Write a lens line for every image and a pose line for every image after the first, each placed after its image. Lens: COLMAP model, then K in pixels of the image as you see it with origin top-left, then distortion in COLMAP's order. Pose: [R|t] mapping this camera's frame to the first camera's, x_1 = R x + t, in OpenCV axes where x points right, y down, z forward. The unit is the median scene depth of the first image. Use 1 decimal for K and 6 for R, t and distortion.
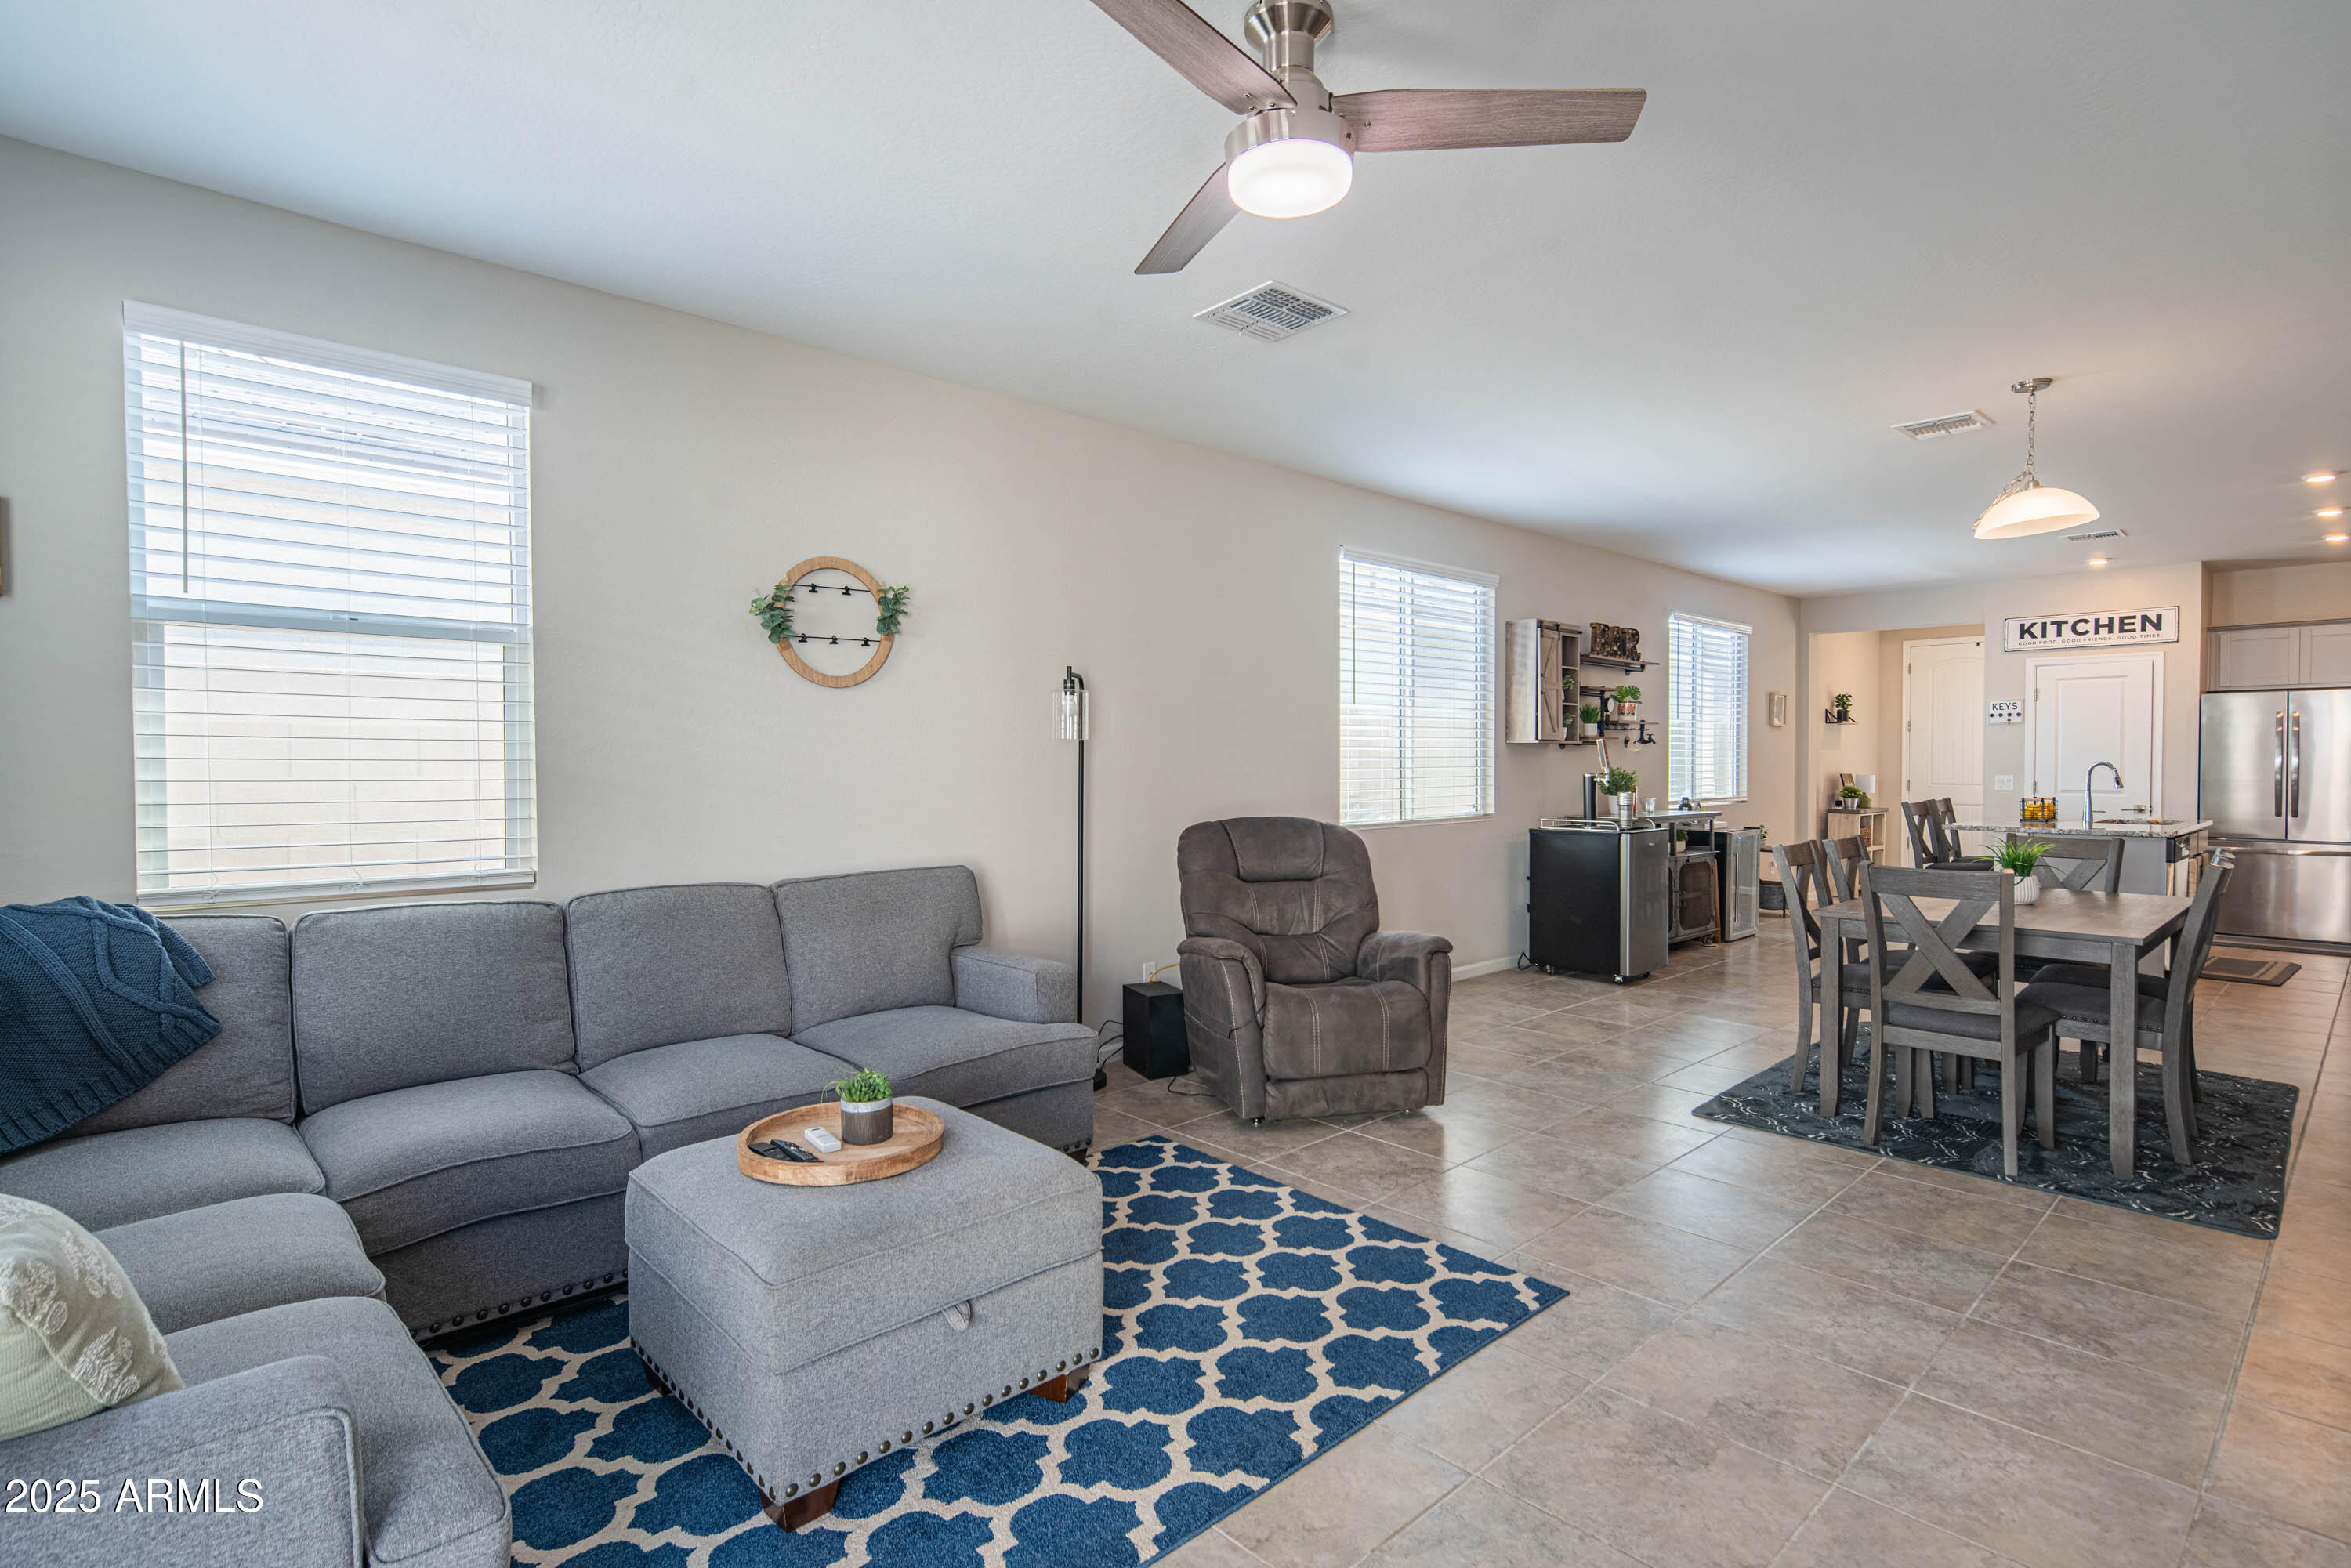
lens RADIAL K [[1136.5, 0, 1173.1], [0, 1136.5, 789.0], [0, 0, 1]] dist [-0.000650, -0.000921]
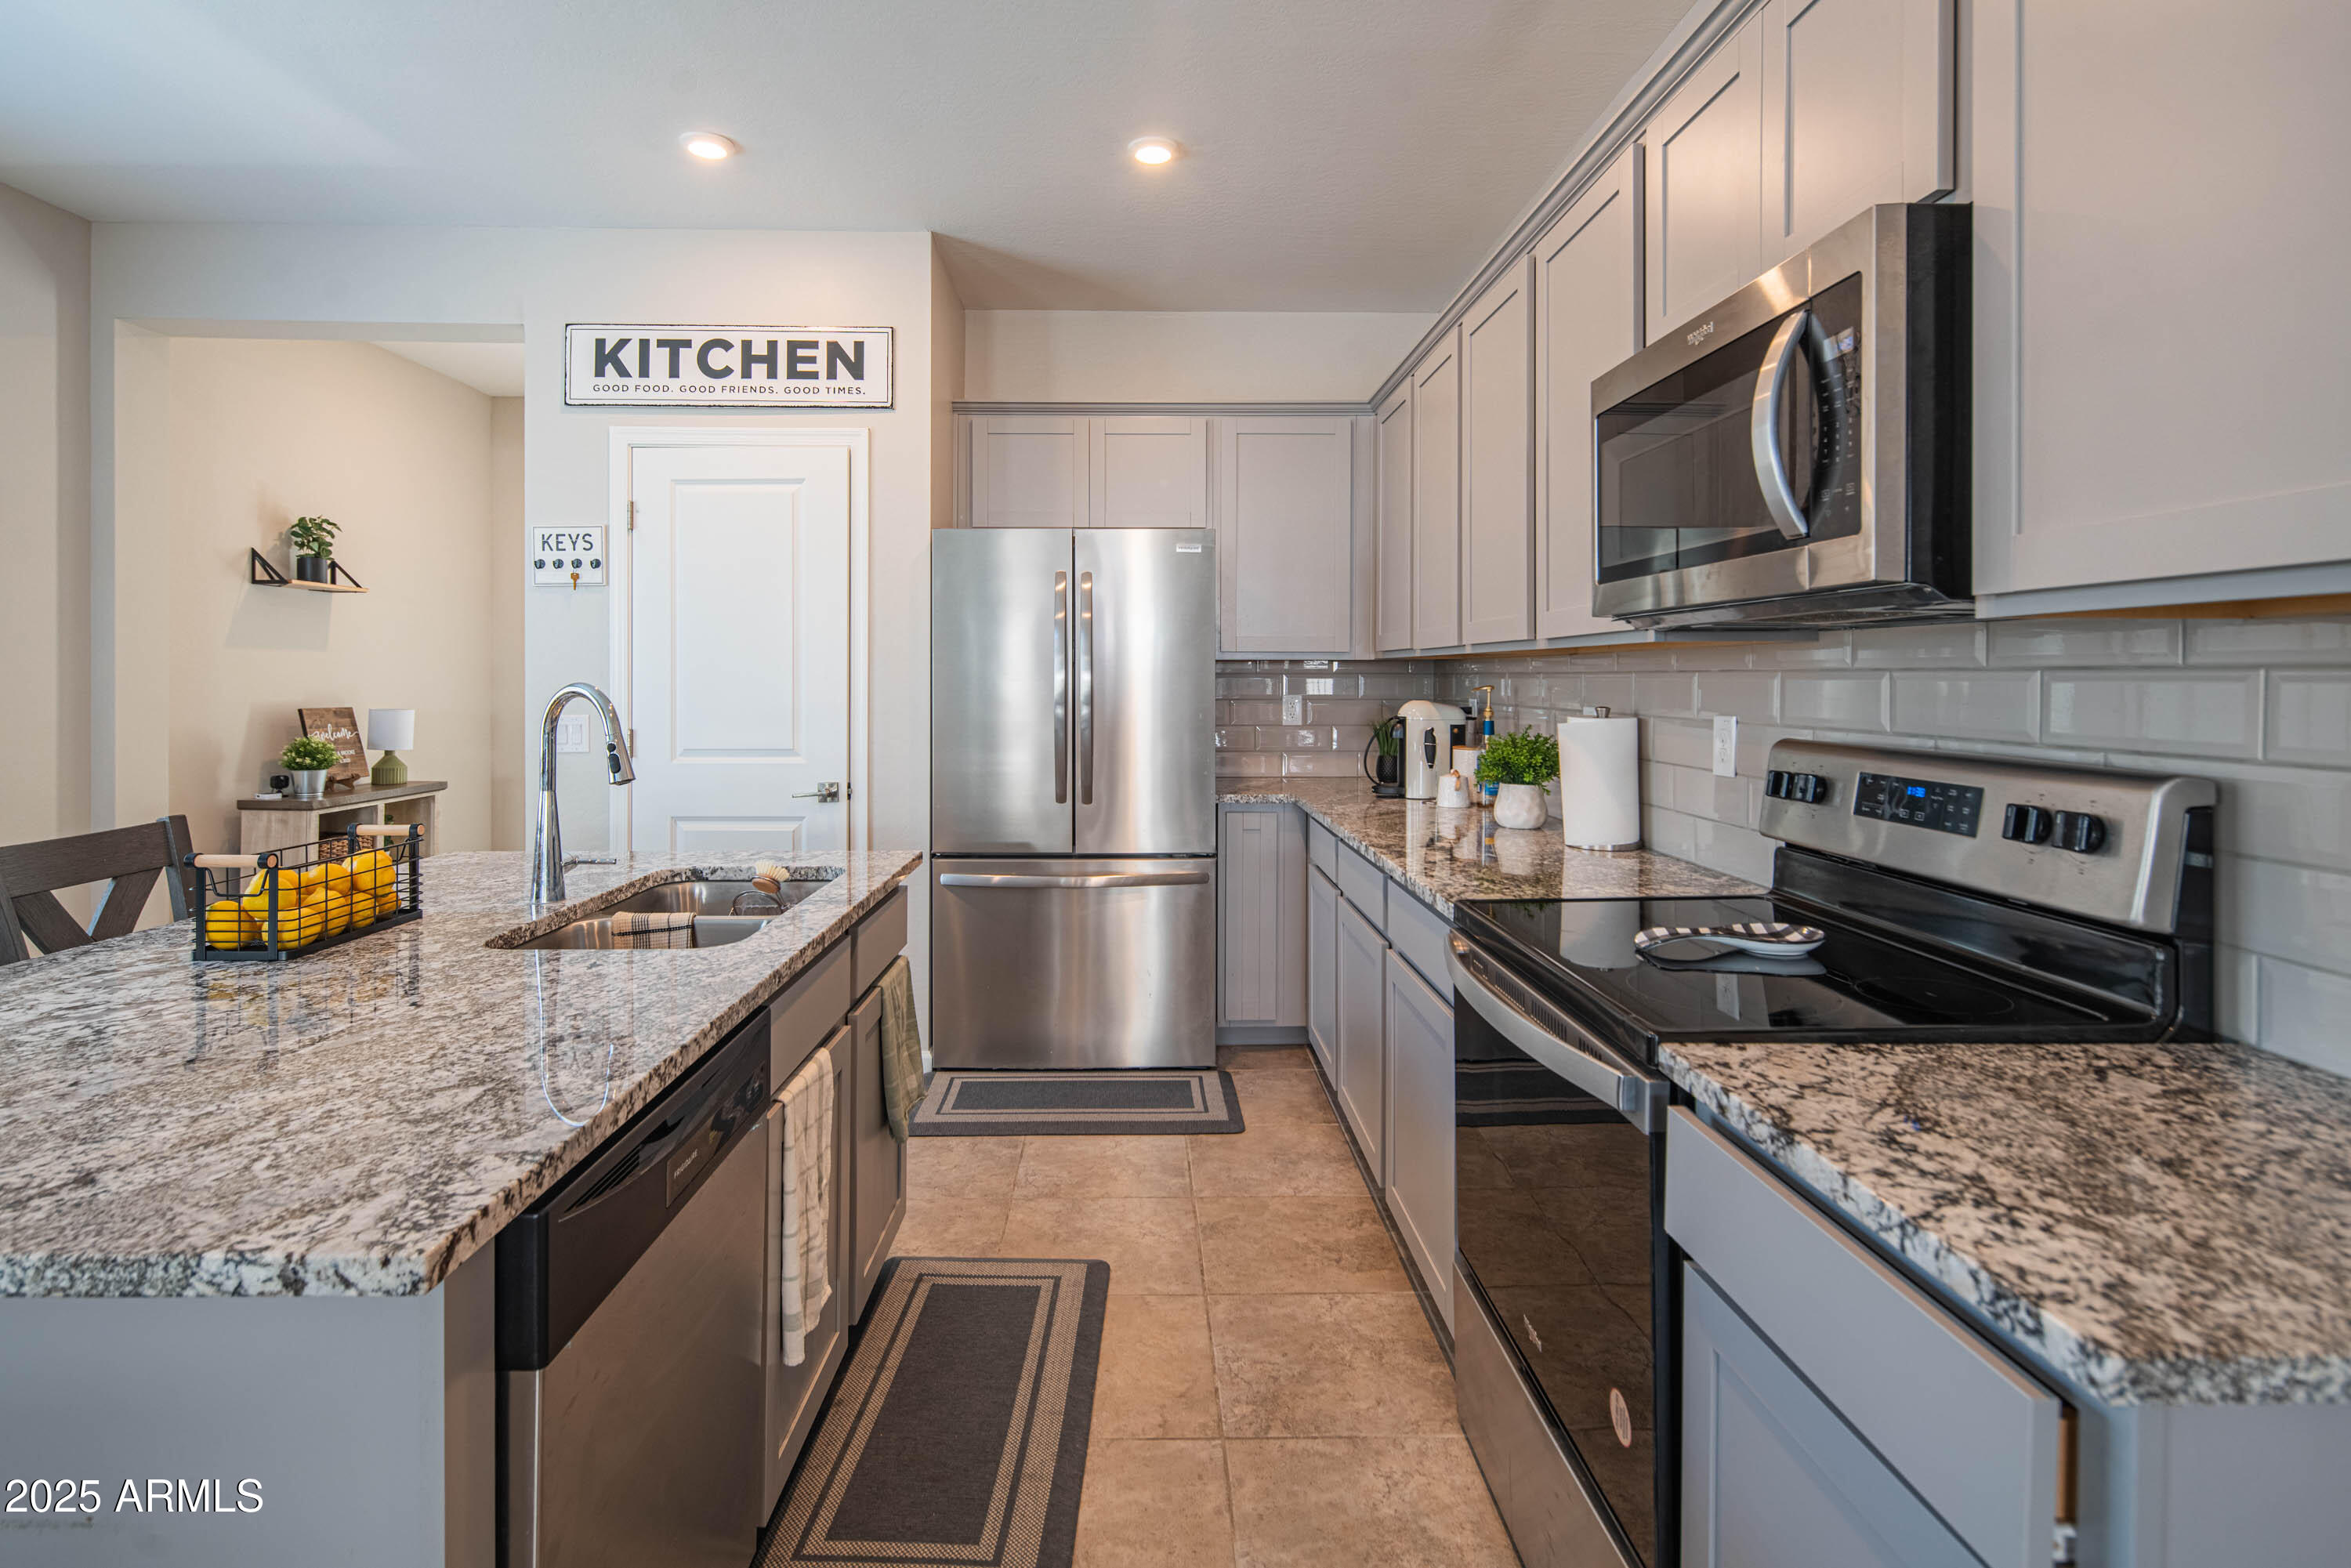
lens RADIAL K [[1136.5, 0, 1169.3], [0, 1136.5, 776.8], [0, 0, 1]] dist [-0.000650, -0.000921]
pose [[0.660732, 0.004641, 0.750607, 0.611984], [0.011281, 0.999807, -0.016112, 0.020156], [-0.750537, 0.019113, 0.660552, 0.617665]]
